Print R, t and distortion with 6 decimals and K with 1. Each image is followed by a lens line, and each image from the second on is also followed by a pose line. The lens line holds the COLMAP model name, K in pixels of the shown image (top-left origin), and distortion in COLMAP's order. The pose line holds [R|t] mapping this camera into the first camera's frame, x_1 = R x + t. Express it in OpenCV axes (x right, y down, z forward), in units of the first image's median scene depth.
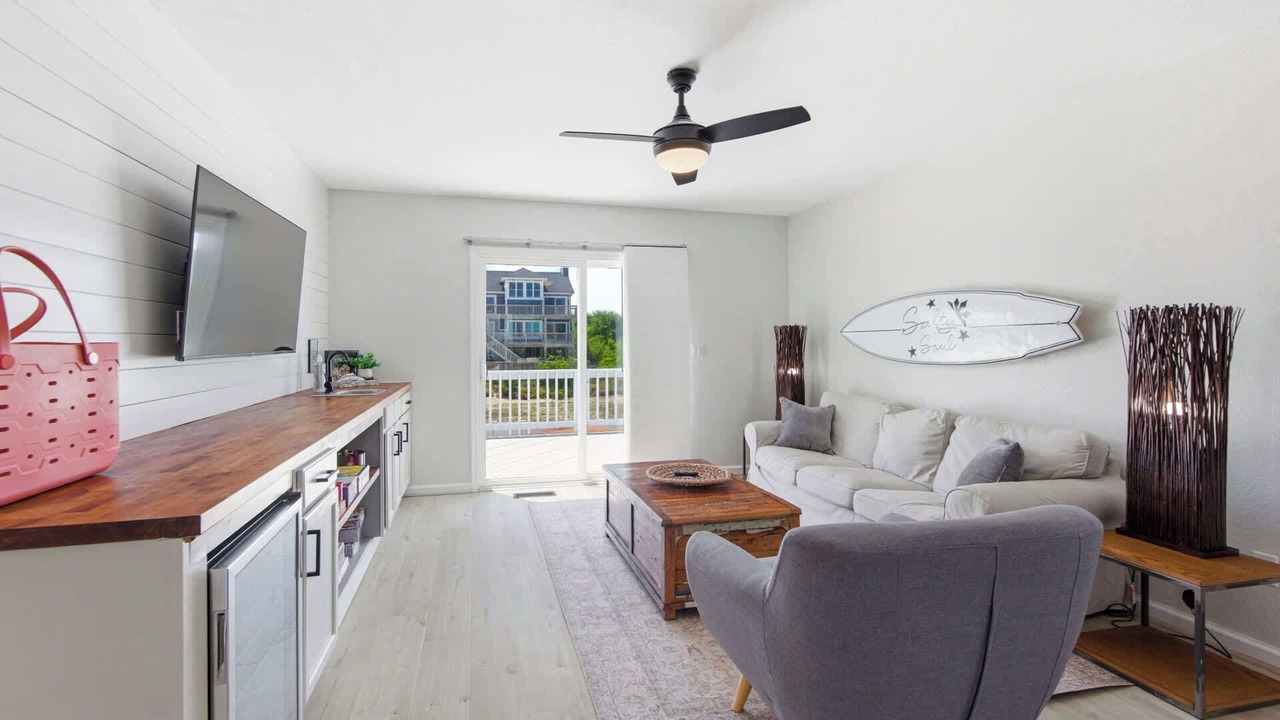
lens RADIAL K [[545.1, 0, 610.5], [0, 545.1, 344.2], [0, 0, 1]] dist [-0.002294, -0.000055]
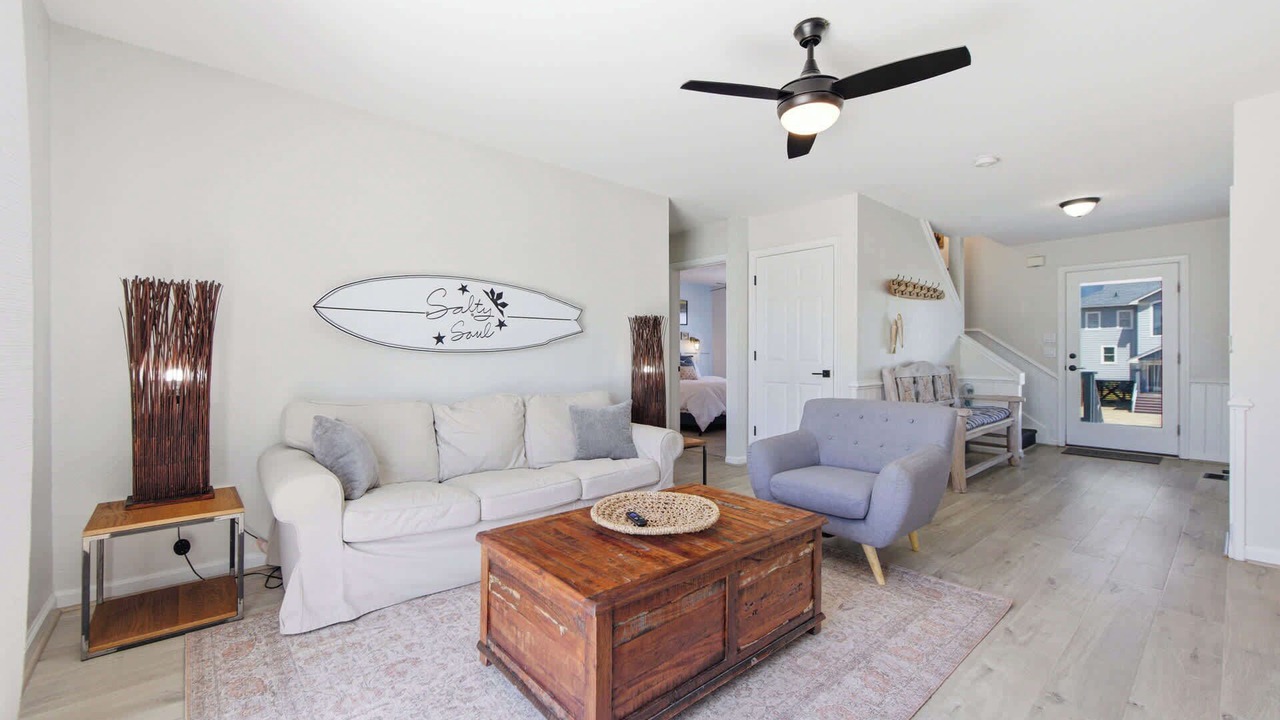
lens RADIAL K [[511.4, 0, 632.8], [0, 511.4, 356.4], [0, 0, 1]] dist [-0.002731, 0.000138]
pose [[-0.442494, 0.003237, 0.896766, -0.364653], [0.000207, 0.999994, -0.003507, 0.049570], [-0.896771, -0.001367, -0.442492, 1.180996]]
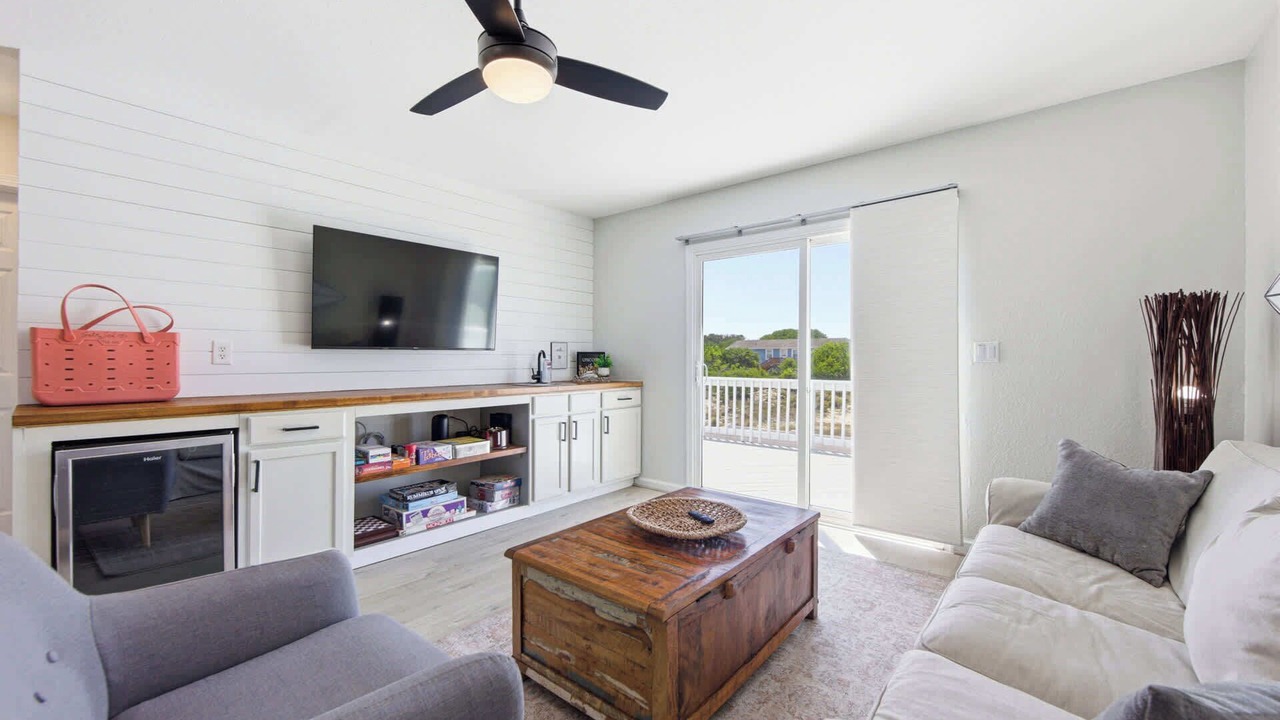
lens RADIAL K [[511.4, 0, 637.8], [0, 511.4, 365.2], [0, 0, 1]] dist [-0.002731, 0.000138]
pose [[0.583820, 0.009288, -0.811830, 0.591189], [-0.003819, 0.999955, 0.008694, 0.035928], [0.811874, -0.001975, 0.583829, 0.528038]]
